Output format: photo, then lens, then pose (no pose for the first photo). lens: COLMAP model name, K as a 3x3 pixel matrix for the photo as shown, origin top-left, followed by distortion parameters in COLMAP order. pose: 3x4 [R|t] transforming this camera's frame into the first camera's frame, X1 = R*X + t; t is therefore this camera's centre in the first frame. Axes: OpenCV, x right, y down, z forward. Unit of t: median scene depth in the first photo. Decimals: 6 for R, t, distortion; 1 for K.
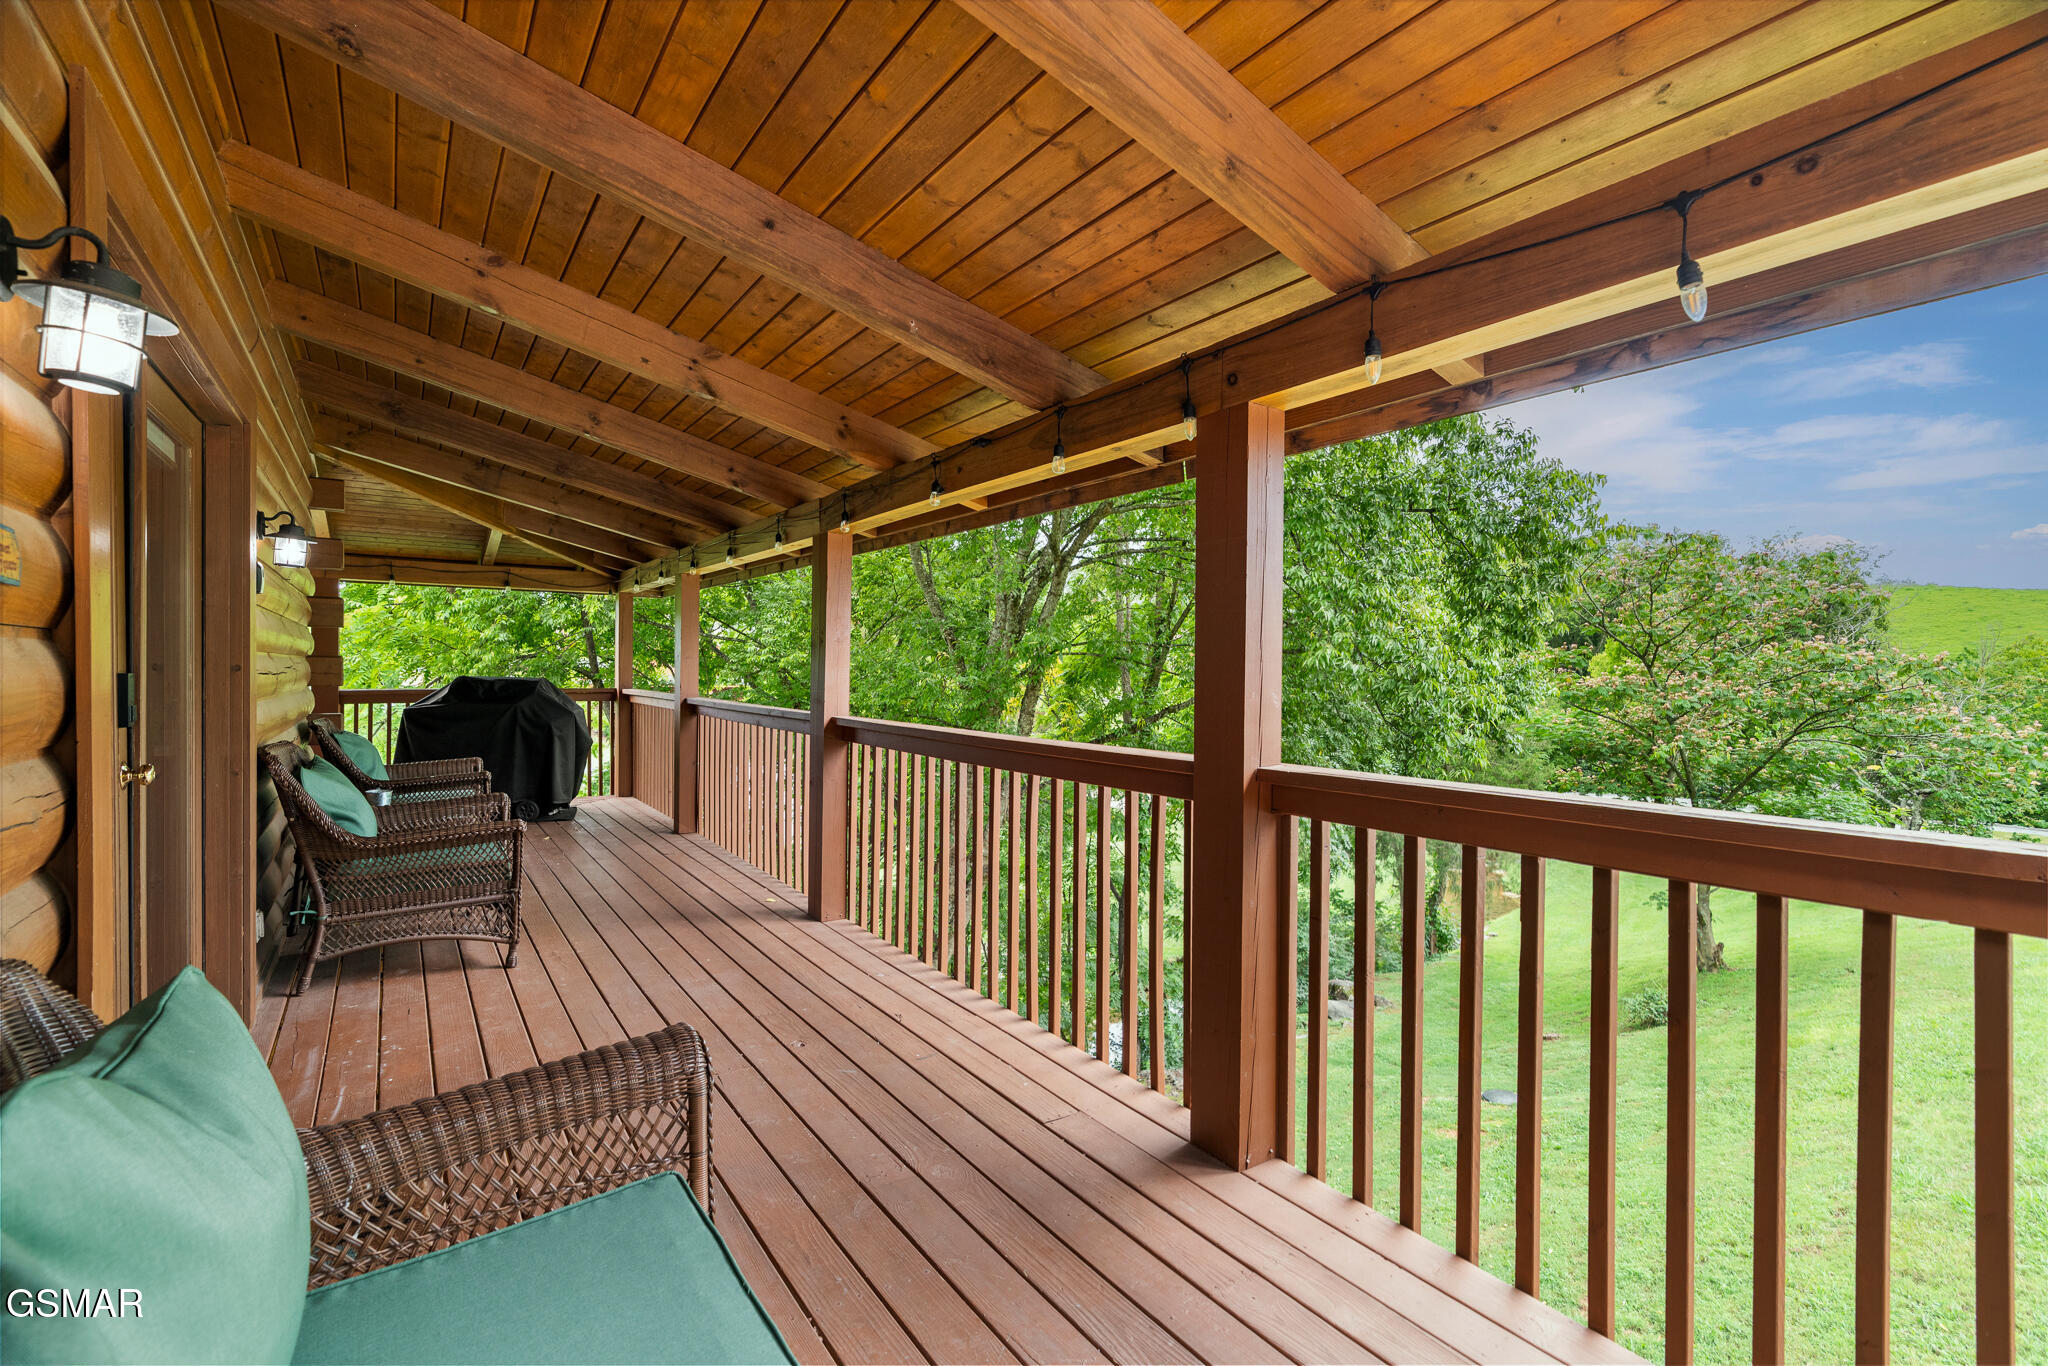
lens RADIAL K [[932.5, 0, 1013.3], [0, 932.5, 670.7], [0, 0, 1]] dist [-0.010812, 0.004650]
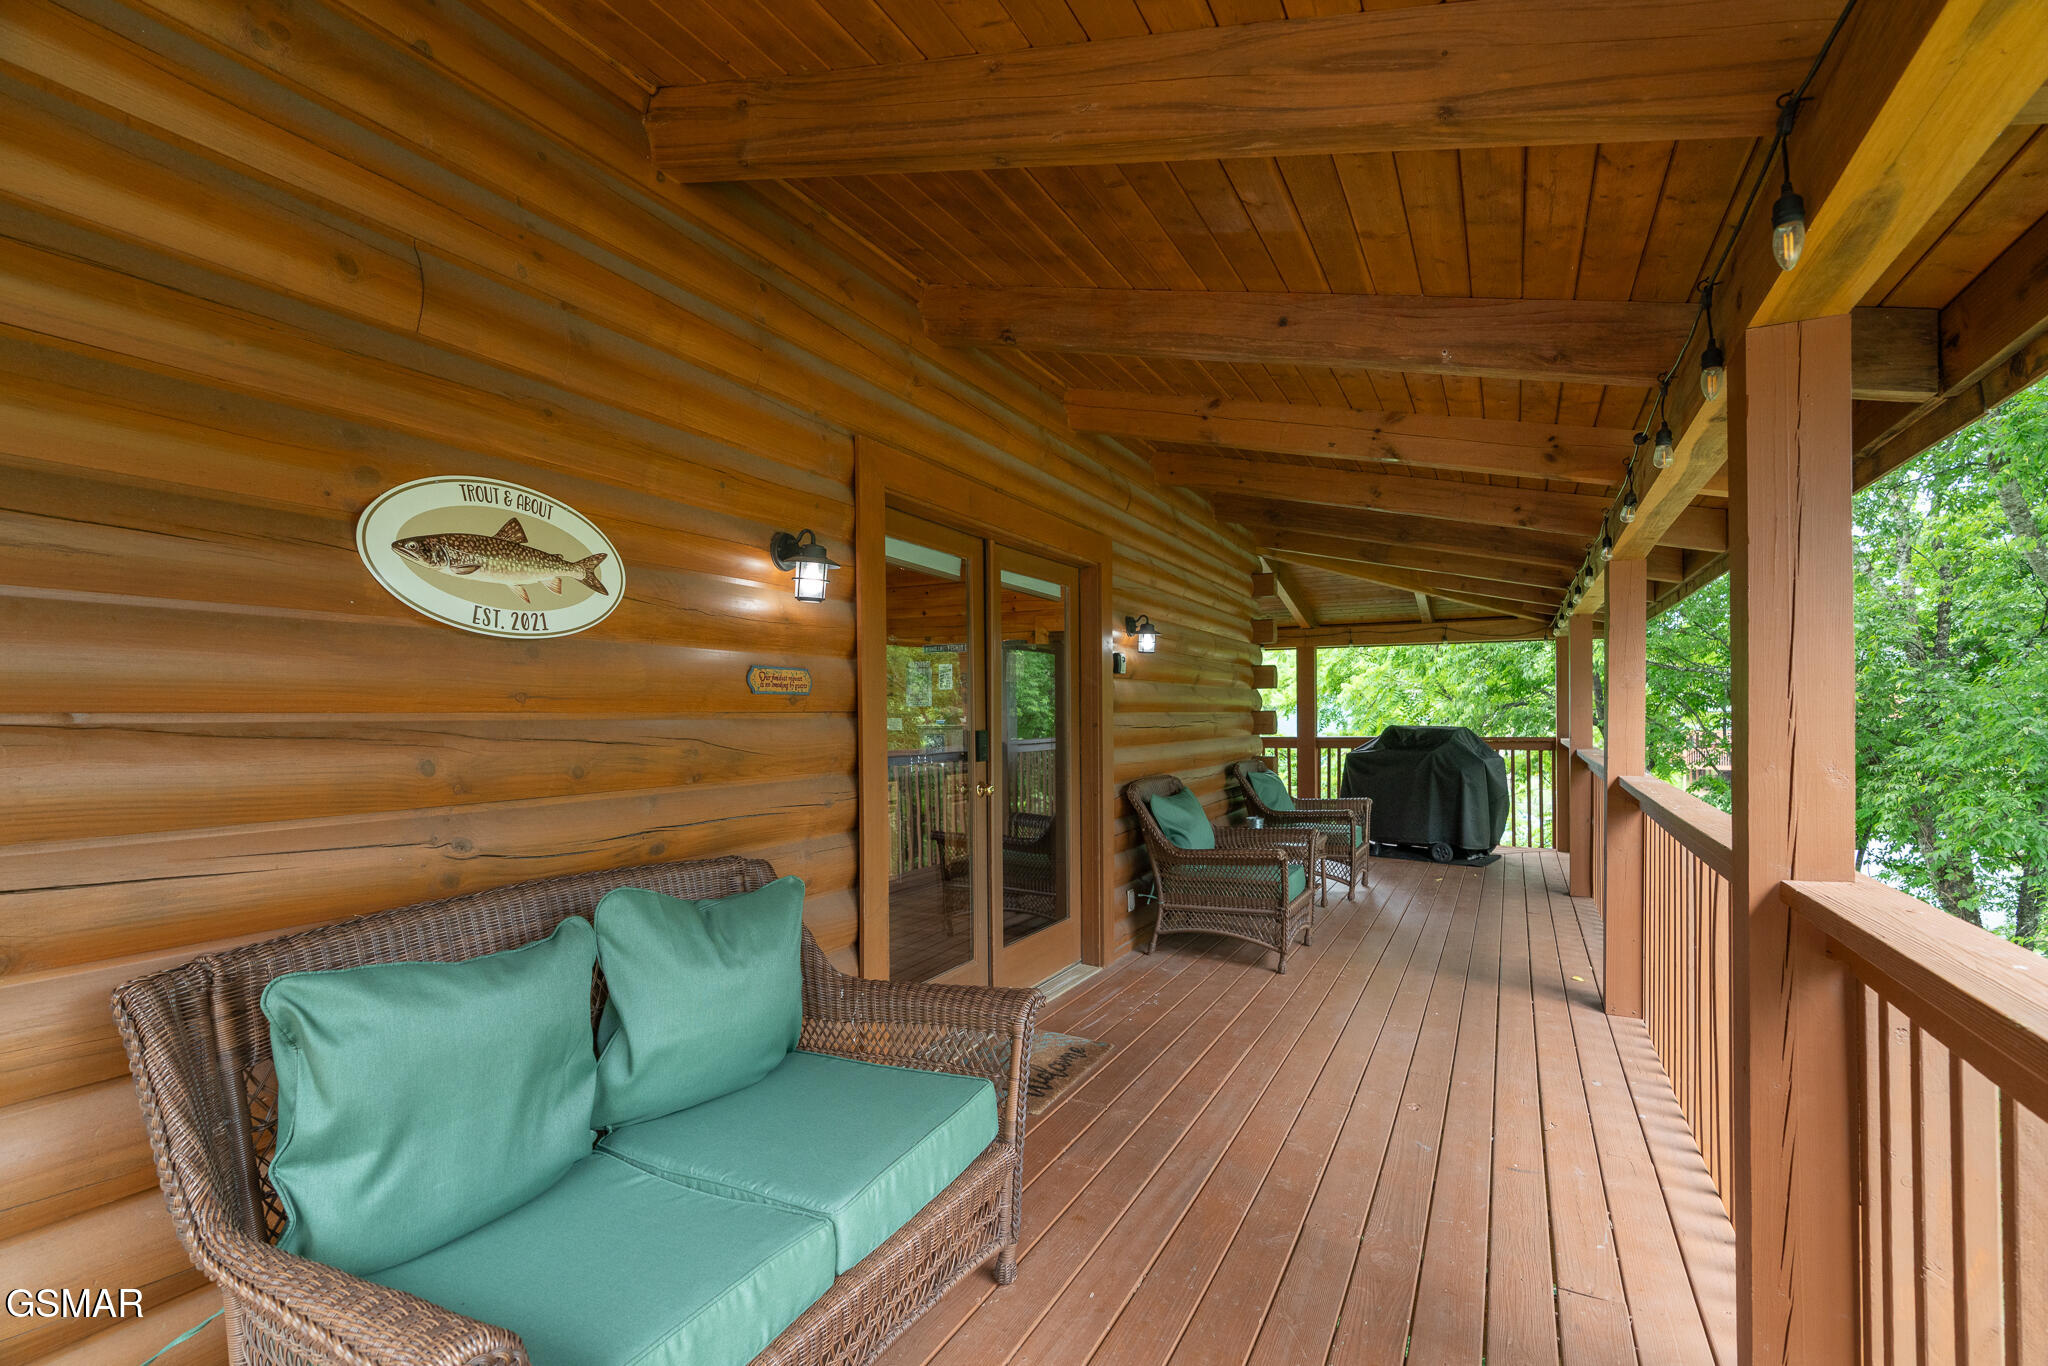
lens RADIAL K [[932.5, 0, 1011.5], [0, 932.5, 700.7], [0, 0, 1]] dist [-0.010812, 0.004650]
pose [[0.463585, -0.024763, -0.885706, 0.323048], [0.010489, 0.999693, -0.022460, -0.006840], [0.885990, 0.001122, 0.463702, 0.121612]]
